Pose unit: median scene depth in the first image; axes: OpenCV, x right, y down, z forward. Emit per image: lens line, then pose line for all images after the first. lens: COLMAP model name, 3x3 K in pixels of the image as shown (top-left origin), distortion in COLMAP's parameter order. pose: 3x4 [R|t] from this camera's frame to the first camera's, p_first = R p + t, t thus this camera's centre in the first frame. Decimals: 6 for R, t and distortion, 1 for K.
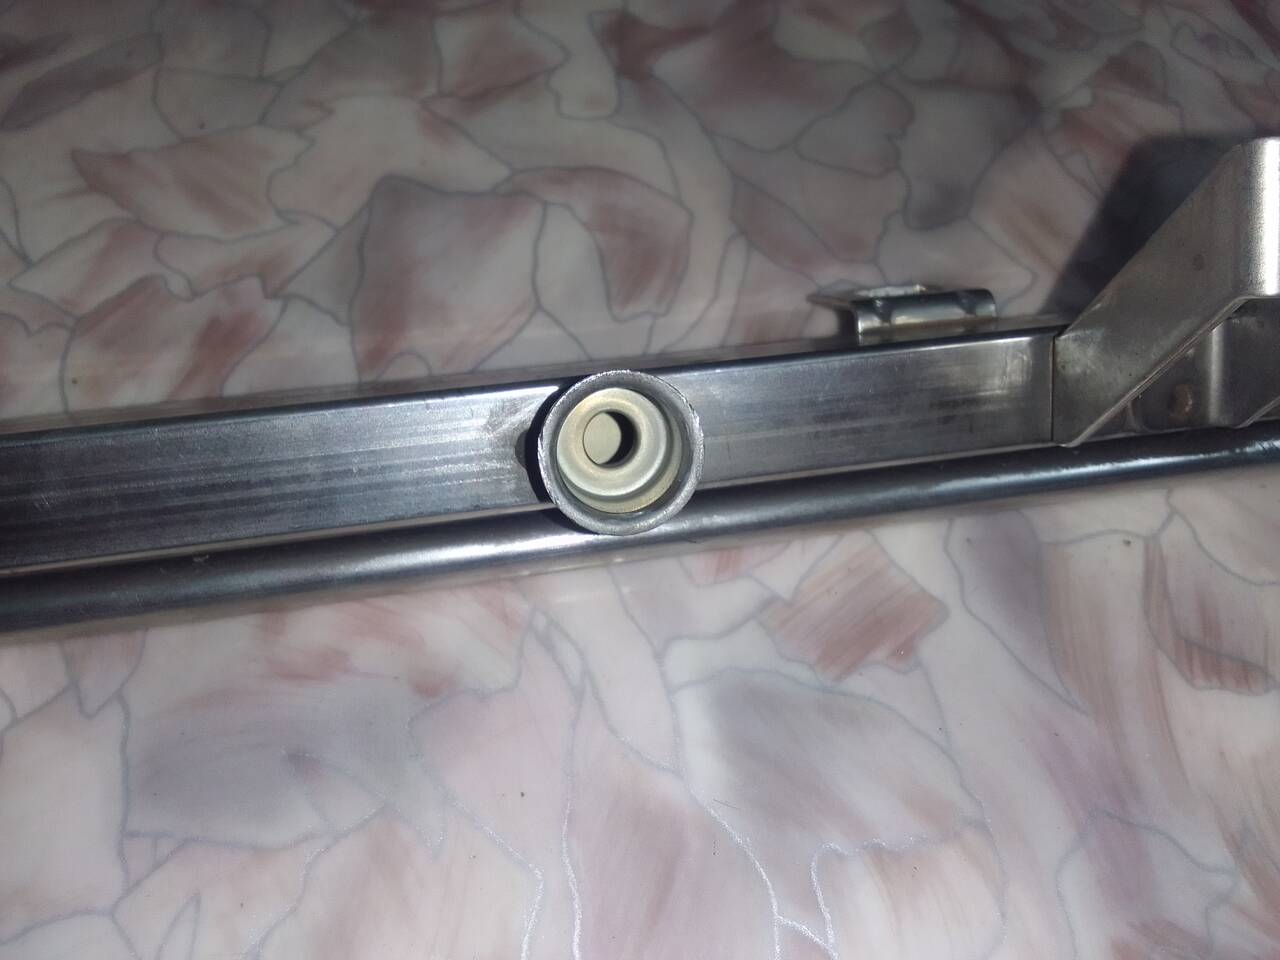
lens RADIAL K [[1047.8, 0, 655.9], [0, 1047.8, 485.2], [0, 0, 1]] dist [0.061774, -0.106497]
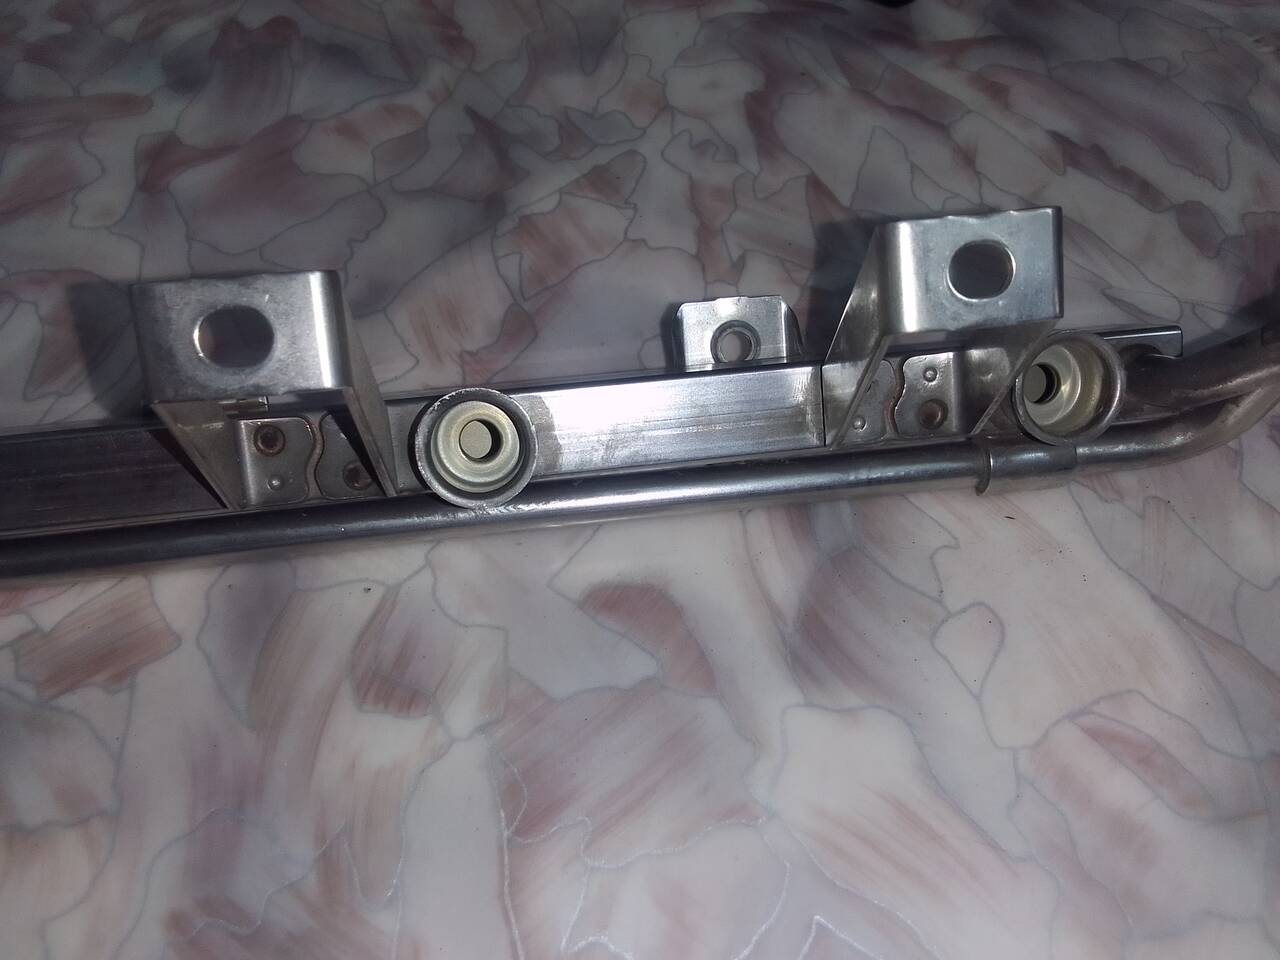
lens RADIAL K [[1030.8, 0, 640.0], [0, 1030.8, 480.0], [0, 0, 1]] dist [0.059910, -0.117459]
pose [[0.997208, 0.008917, -0.074135, 0.741282], [-0.012299, 0.998898, -0.045293, -0.018125], [0.073650, 0.046079, 0.996219, -0.133523]]
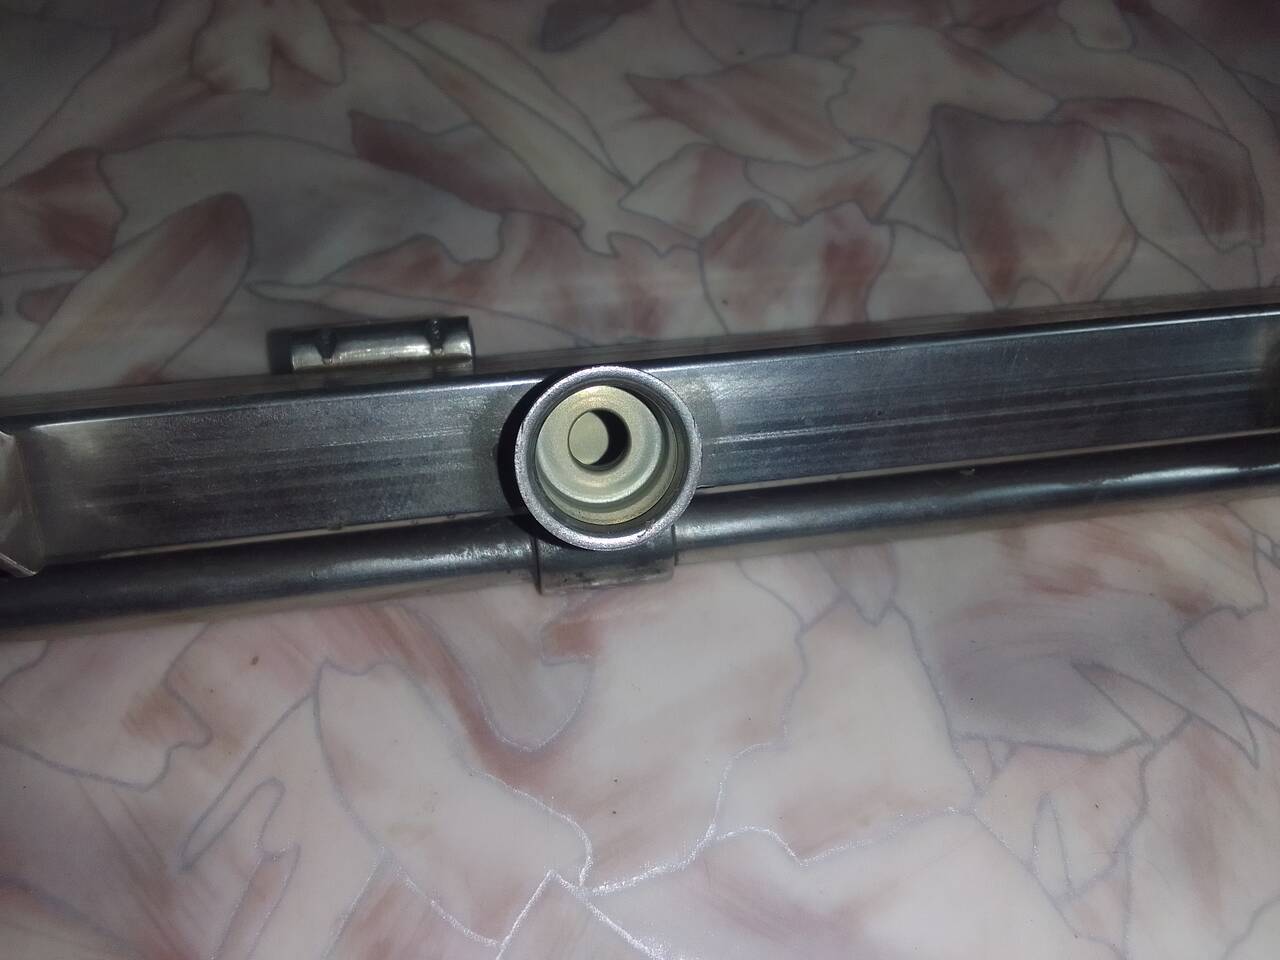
lens RADIAL K [[1149.5, 0, 640.0], [0, 1149.5, 480.0], [0, 0, 1]] dist [0.016617, -0.112349]
pose [[0.999432, 0.014514, -0.030401, -0.528619], [-0.014694, 0.999876, -0.005708, 0.067483], [0.030314, 0.006151, 0.999521, -0.068555]]
